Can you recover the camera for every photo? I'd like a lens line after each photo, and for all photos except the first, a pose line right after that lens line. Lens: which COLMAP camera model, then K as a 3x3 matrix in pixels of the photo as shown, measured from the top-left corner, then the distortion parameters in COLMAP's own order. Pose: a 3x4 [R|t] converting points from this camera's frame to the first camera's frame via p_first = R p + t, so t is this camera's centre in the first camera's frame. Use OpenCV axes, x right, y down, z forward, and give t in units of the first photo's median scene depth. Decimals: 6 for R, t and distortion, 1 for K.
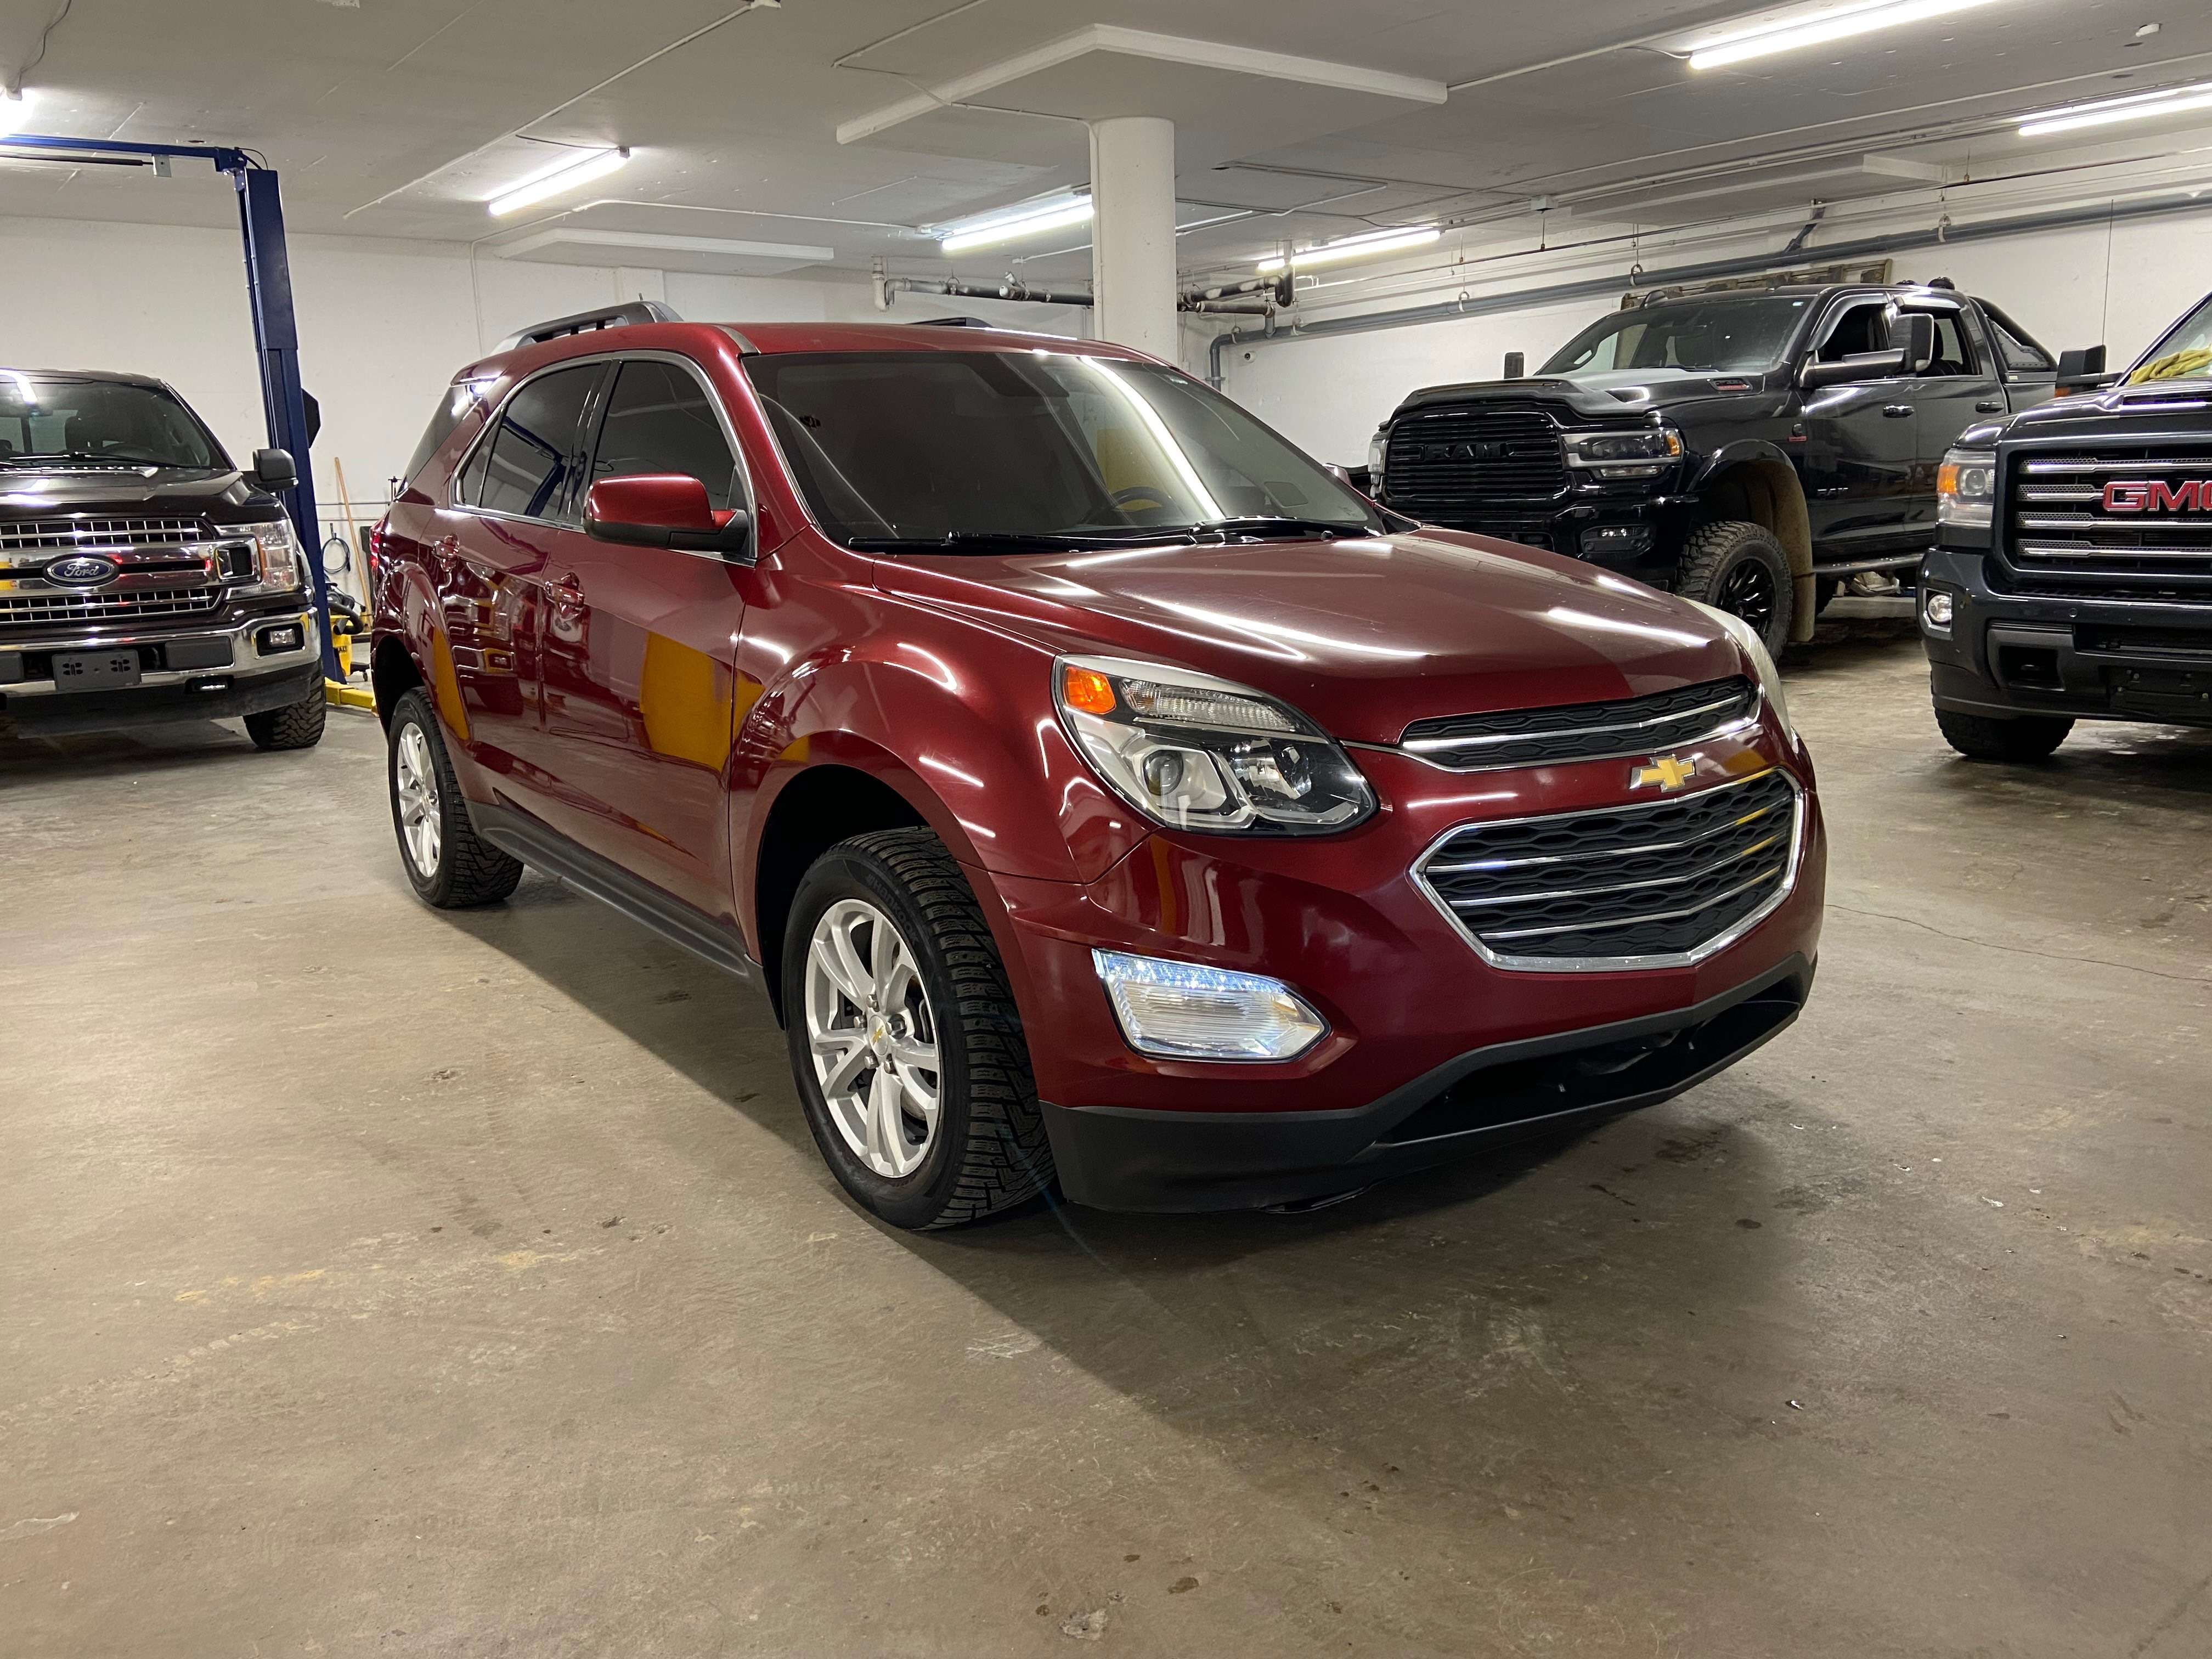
lens RADIAL K [[1656.6, 0, 1106.0], [0, 1656.6, 829.5], [0, 0, 1]] dist [0.132177, -0.172848]
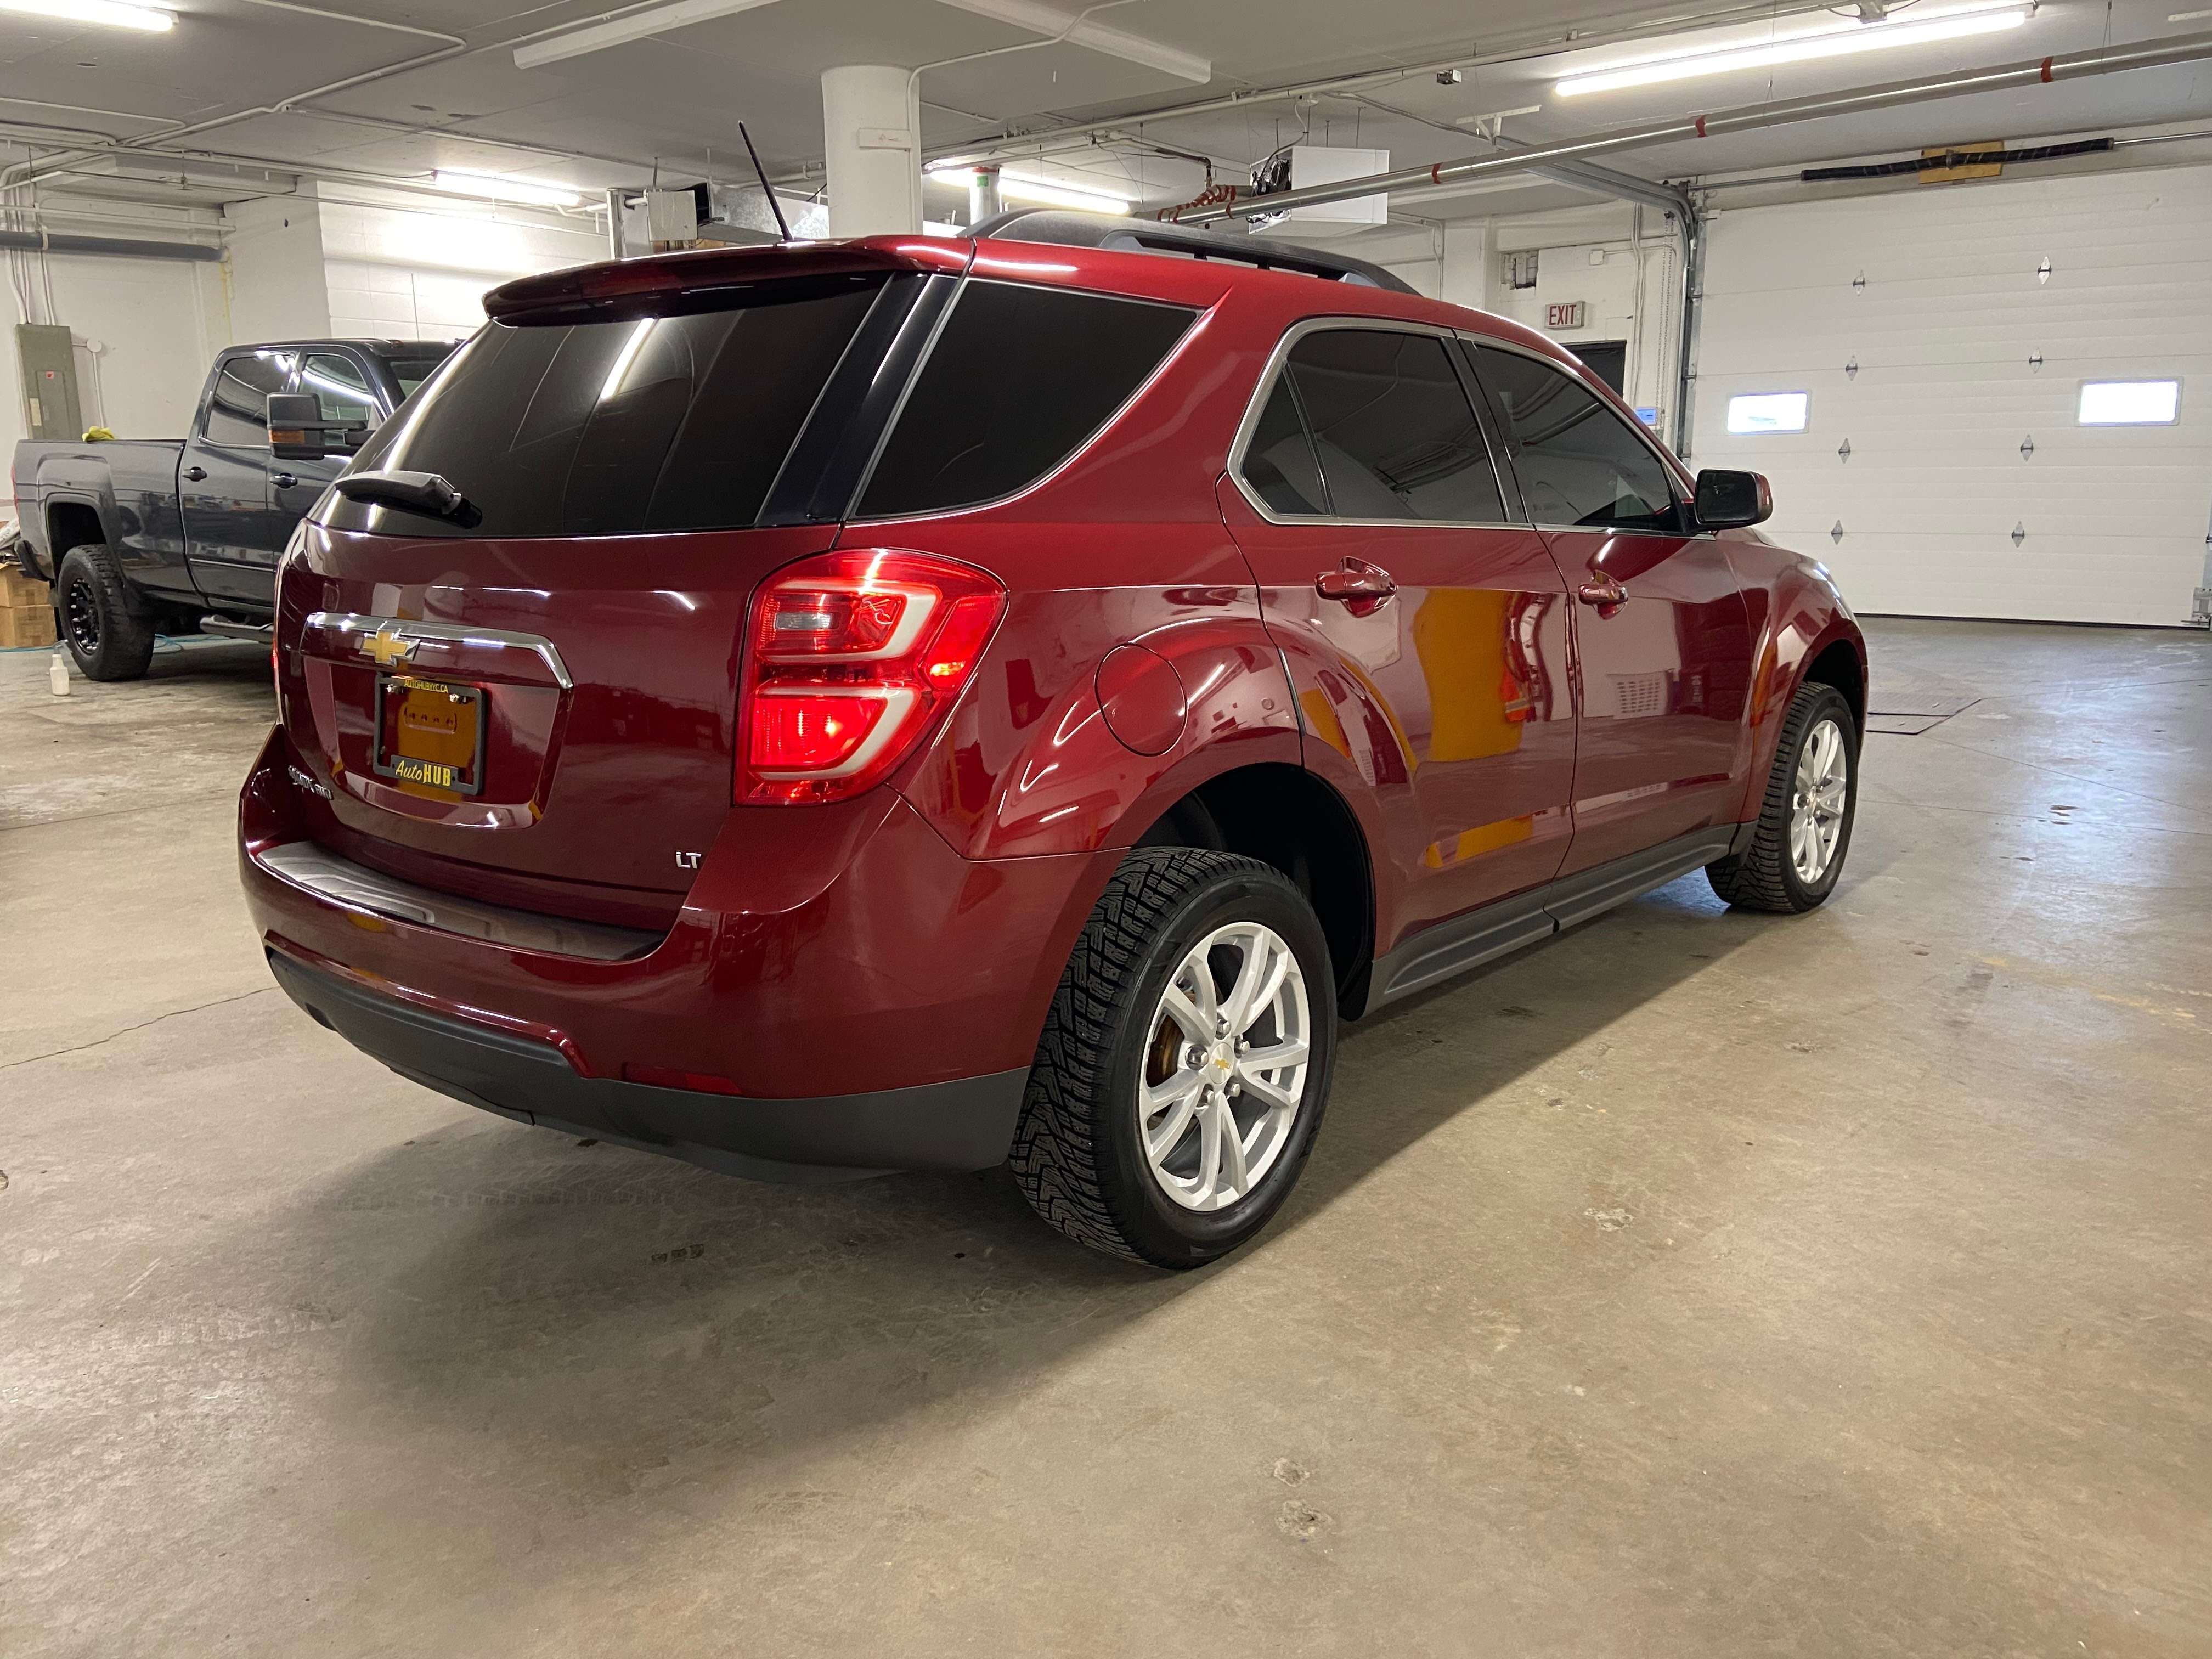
lens RADIAL K [[1667.8, 0, 1102.5], [0, 1667.8, 802.9], [0, 0, 1]] dist [0.155883, -0.181247]
pose [[-0.247800, -0.151414, 0.956906, -1.249763], [0.214928, 0.954507, 0.206692, -0.300808], [-0.944670, 0.256884, -0.203984, 1.569265]]
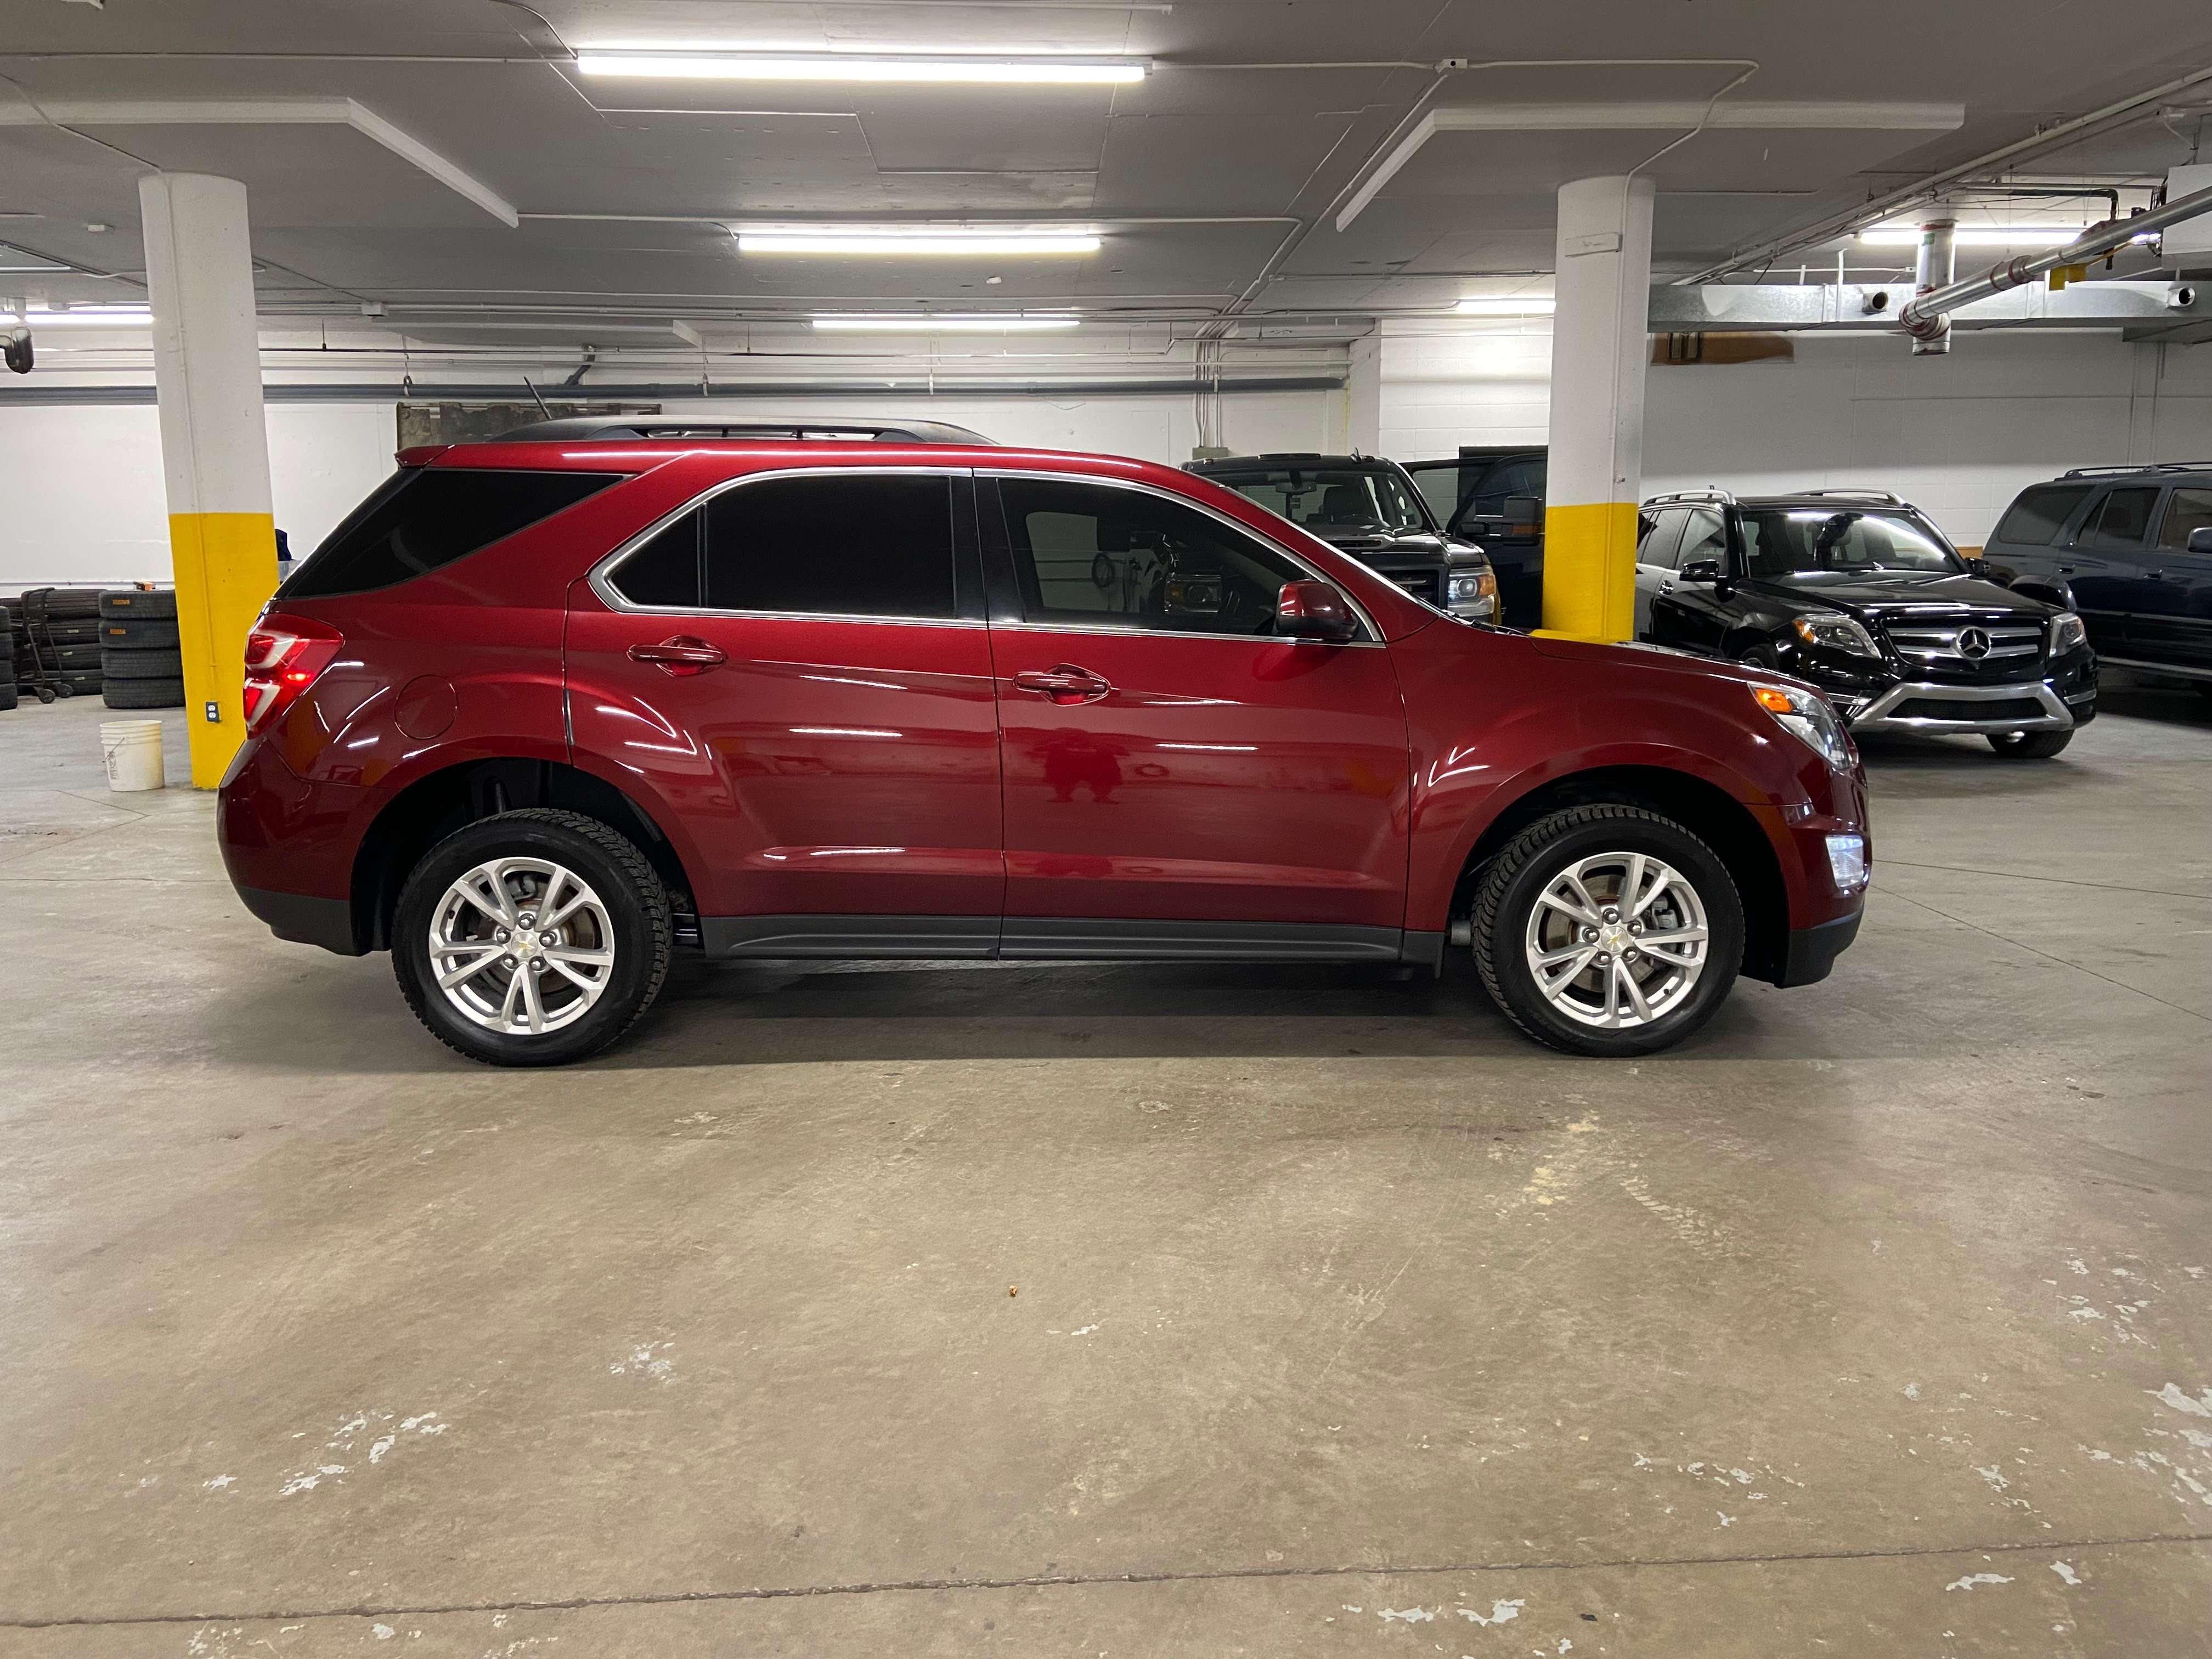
lens RADIAL K [[1656.6, 0, 1106.0], [0, 1656.6, 829.5], [0, 0, 1]] dist [0.132177, -0.172848]
pose [[0.566634, -0.105907, 0.817135, -1.295658], [0.153621, 0.987896, 0.021511, -0.066460], [-0.809522, 0.113340, 0.576045, 0.360730]]
